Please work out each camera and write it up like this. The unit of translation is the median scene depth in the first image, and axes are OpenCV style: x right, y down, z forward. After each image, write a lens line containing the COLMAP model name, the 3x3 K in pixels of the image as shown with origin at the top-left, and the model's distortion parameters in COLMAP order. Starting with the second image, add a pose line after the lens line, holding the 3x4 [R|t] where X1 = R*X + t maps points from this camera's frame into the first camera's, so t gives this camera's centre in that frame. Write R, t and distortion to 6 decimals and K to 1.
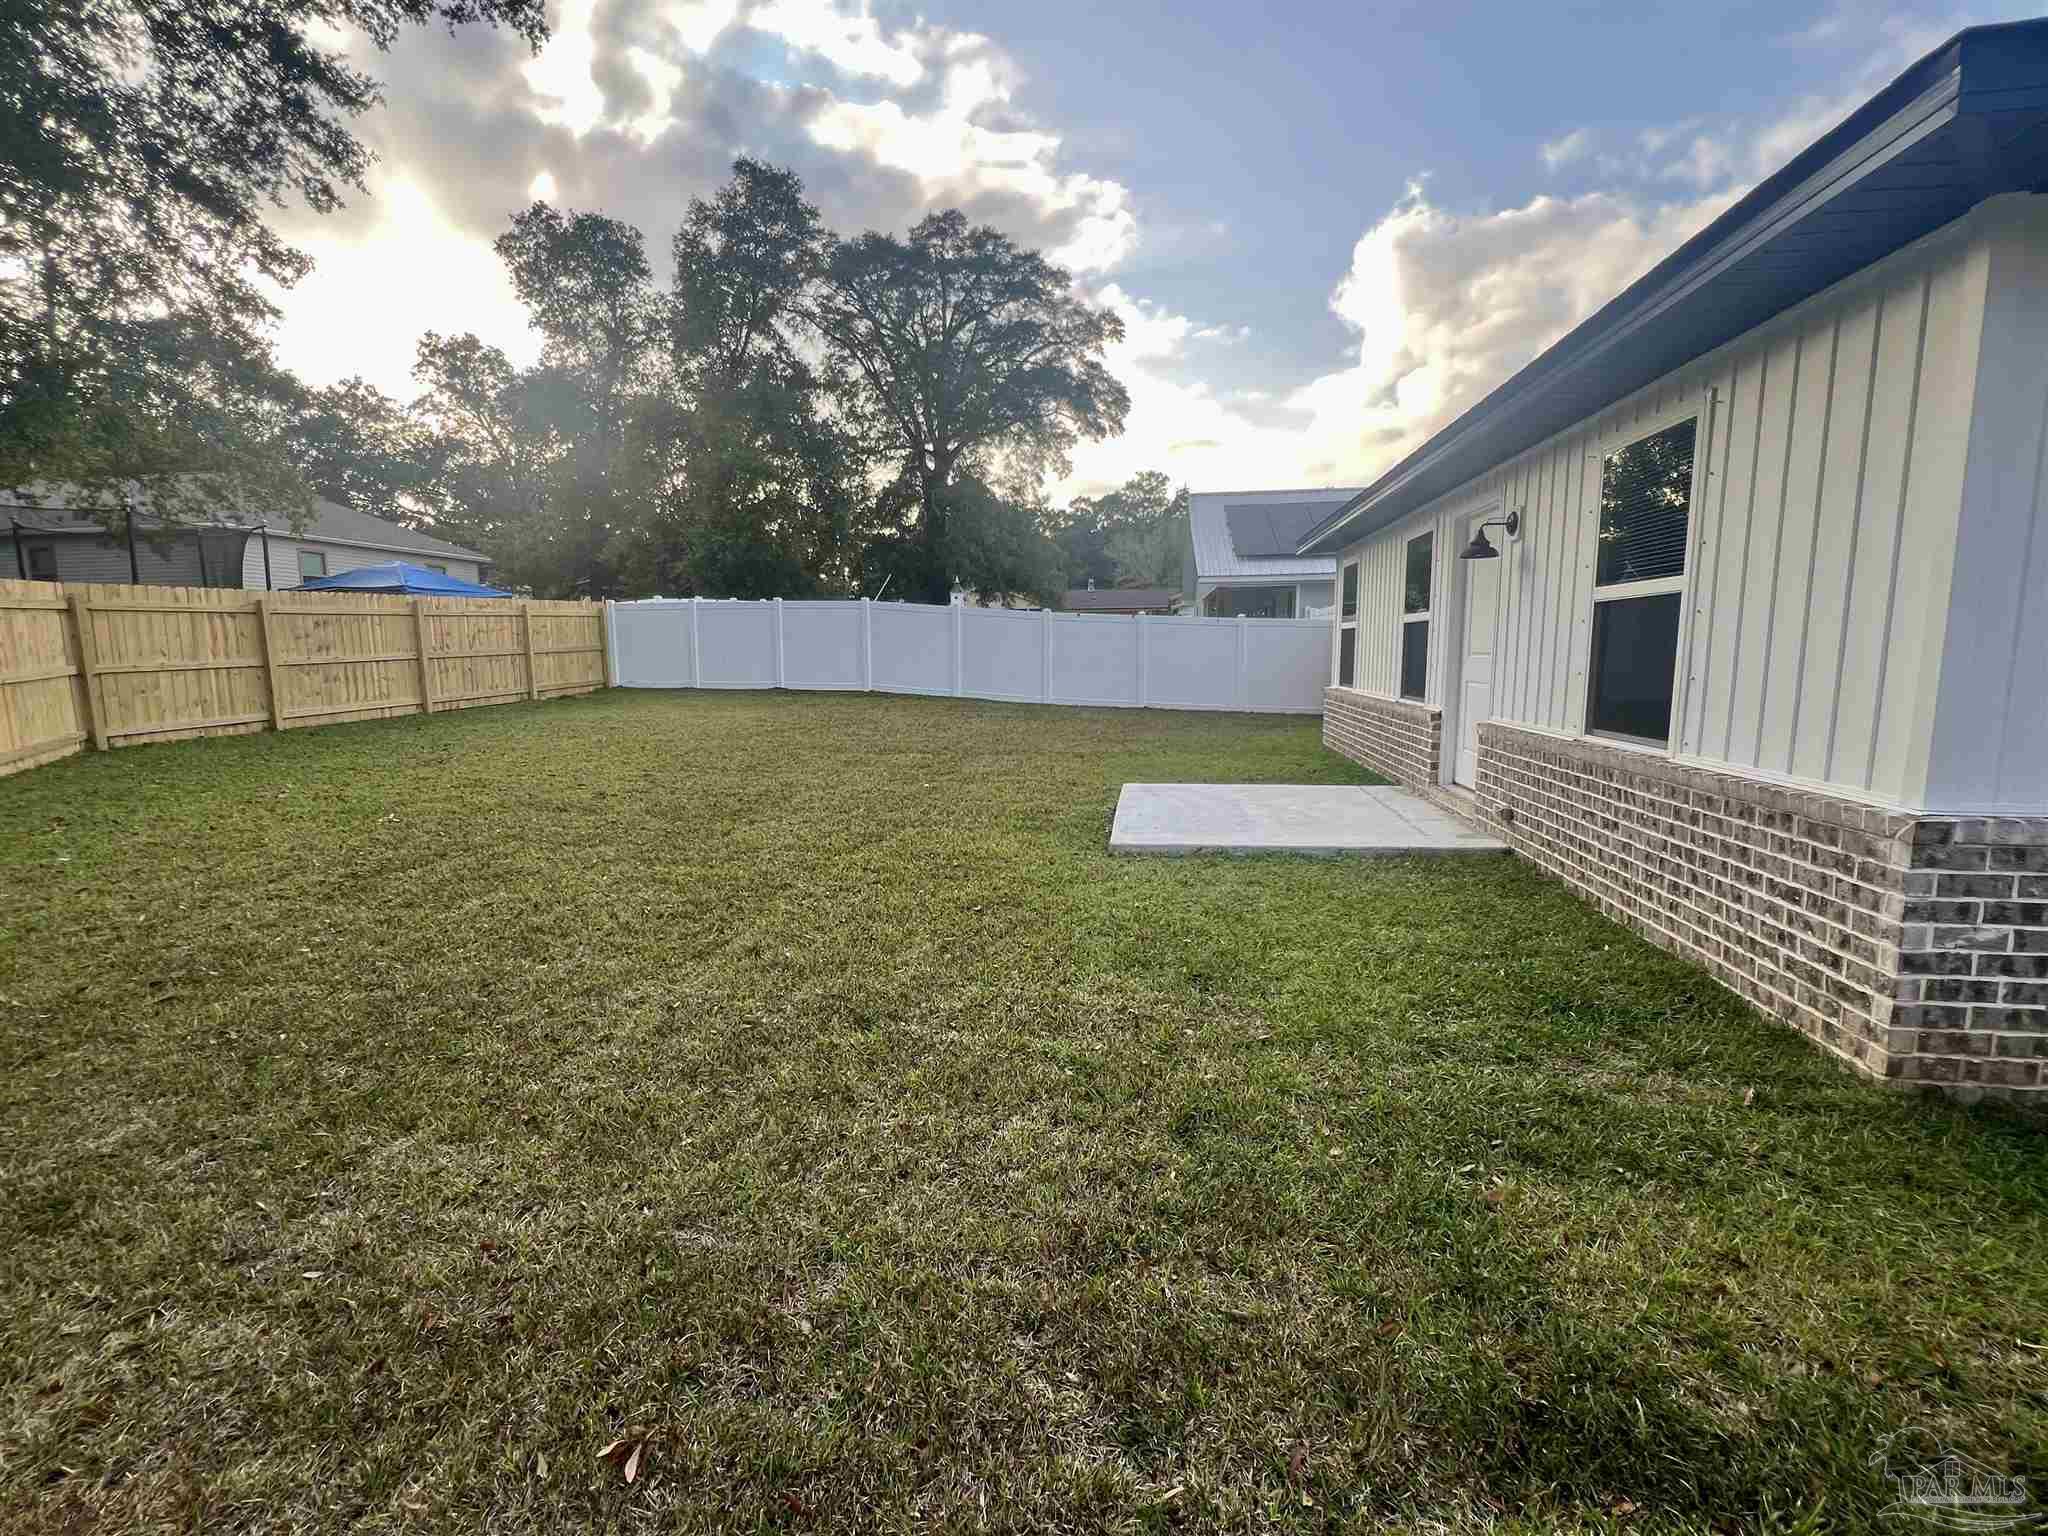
lens RADIAL K [[878.3, 0, 1020.6], [0, 878.3, 765.8], [0, 0, 1]] dist [0.000254, -0.000274]
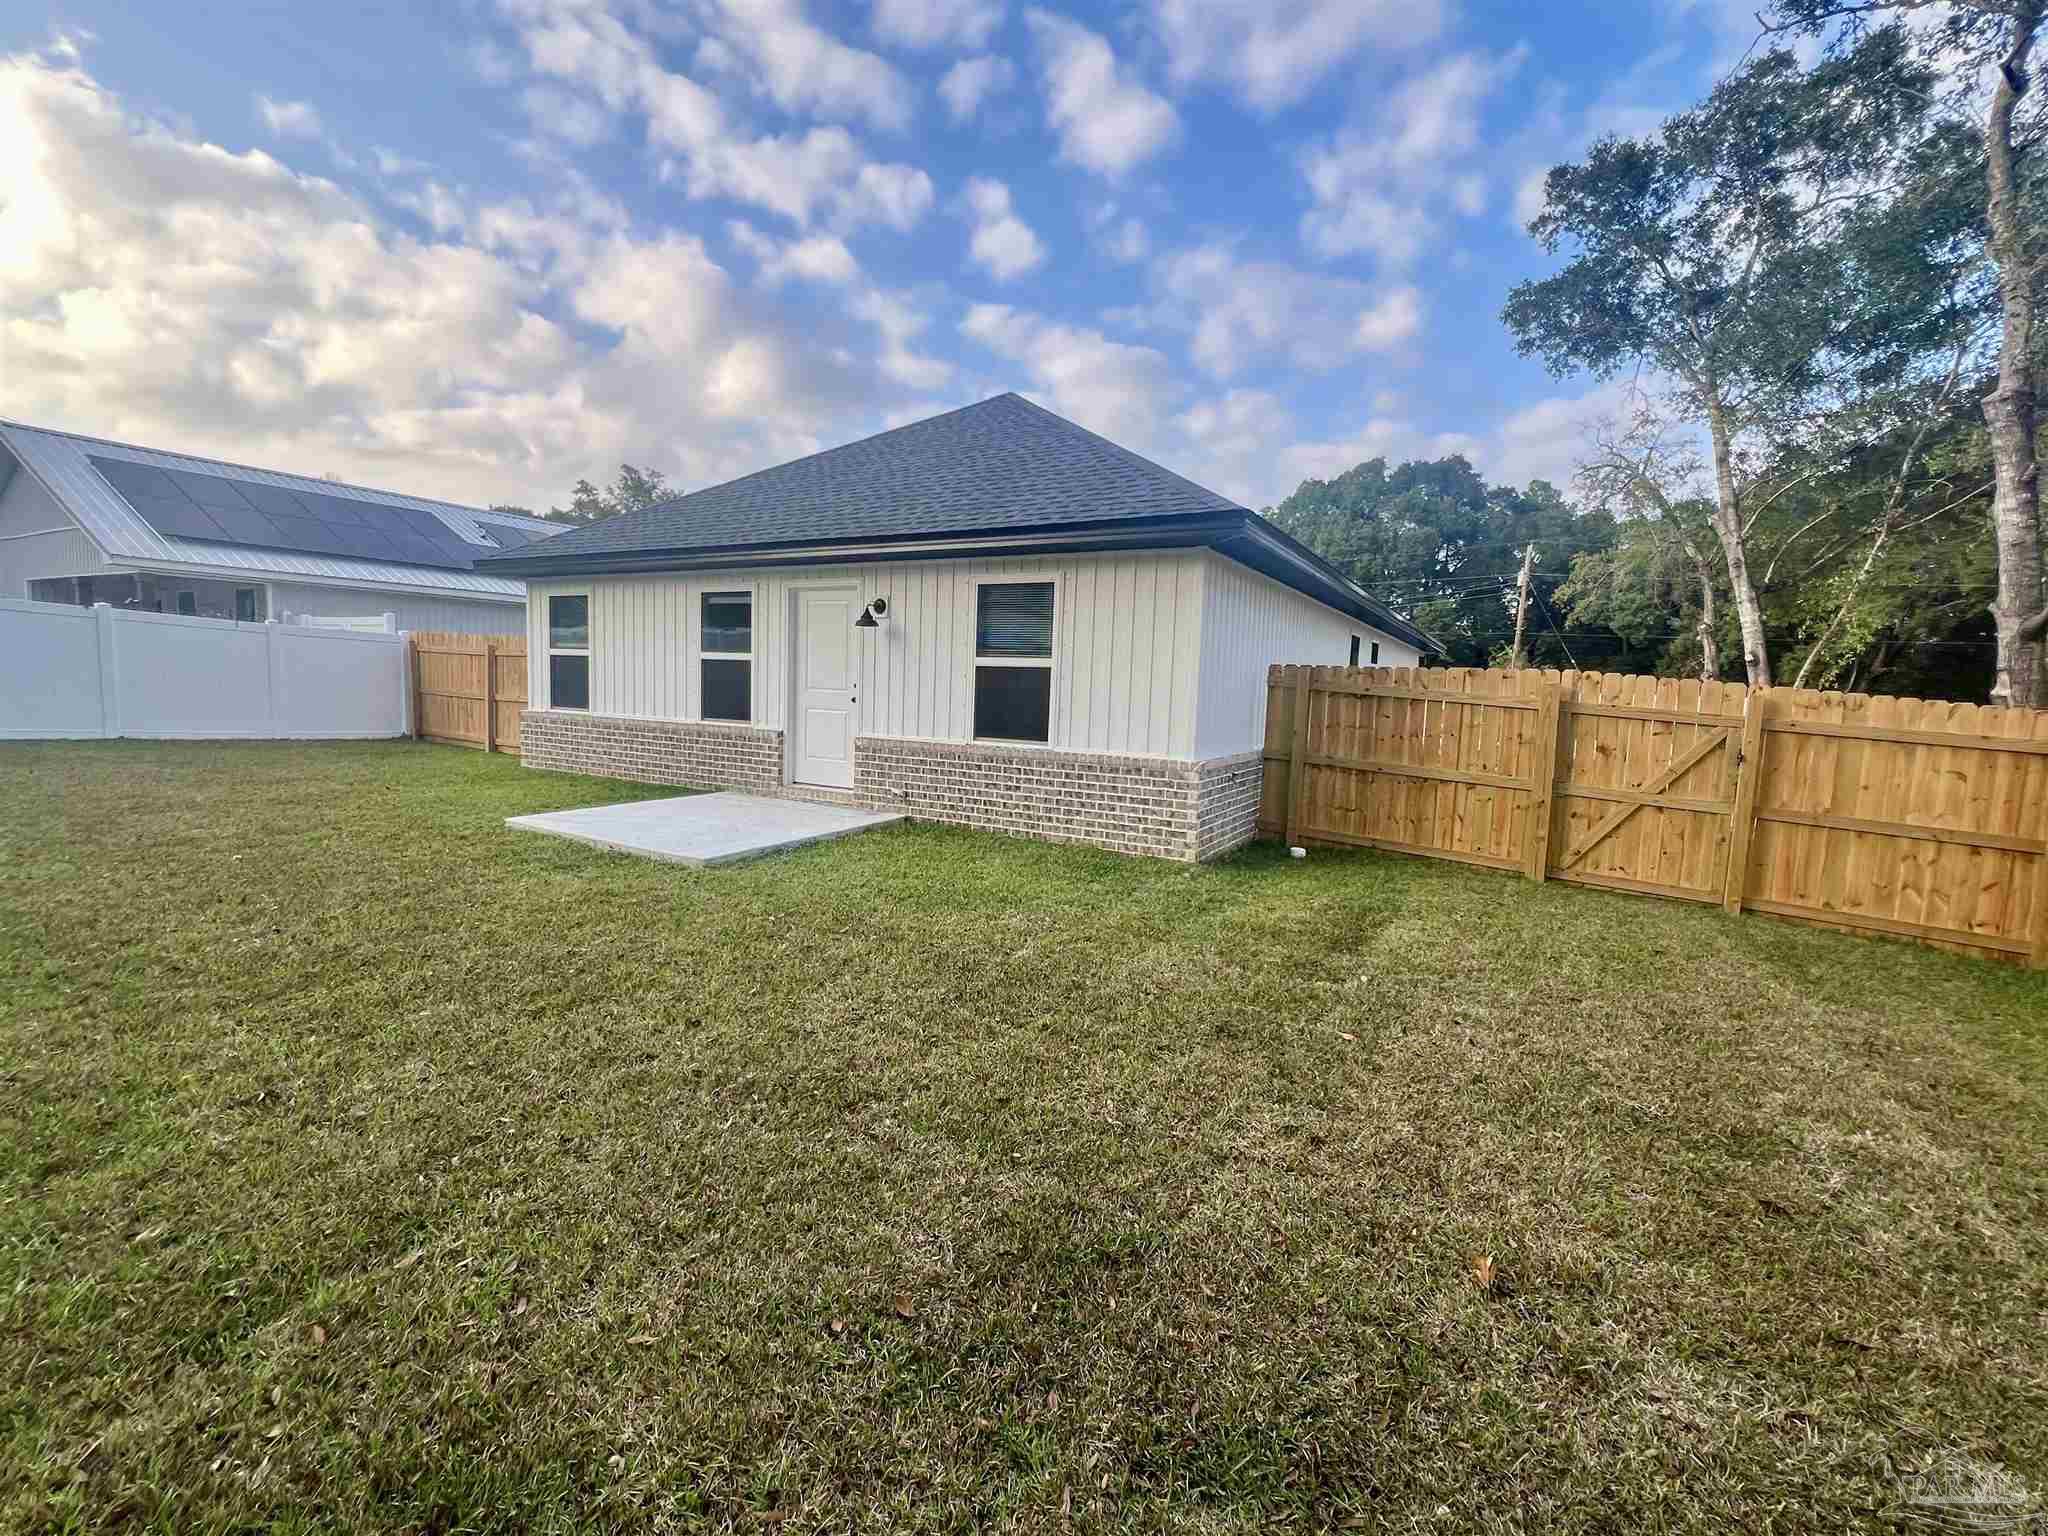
lens RADIAL K [[878.3, 0, 1020.6], [0, 878.3, 765.8], [0, 0, 1]] dist [0.000254, -0.000274]
pose [[0.359202, -0.067091, 0.930845, -1.216762], [0.083284, 0.995738, 0.039630, -0.060078], [-0.929536, 0.063290, 0.363259, 0.365301]]
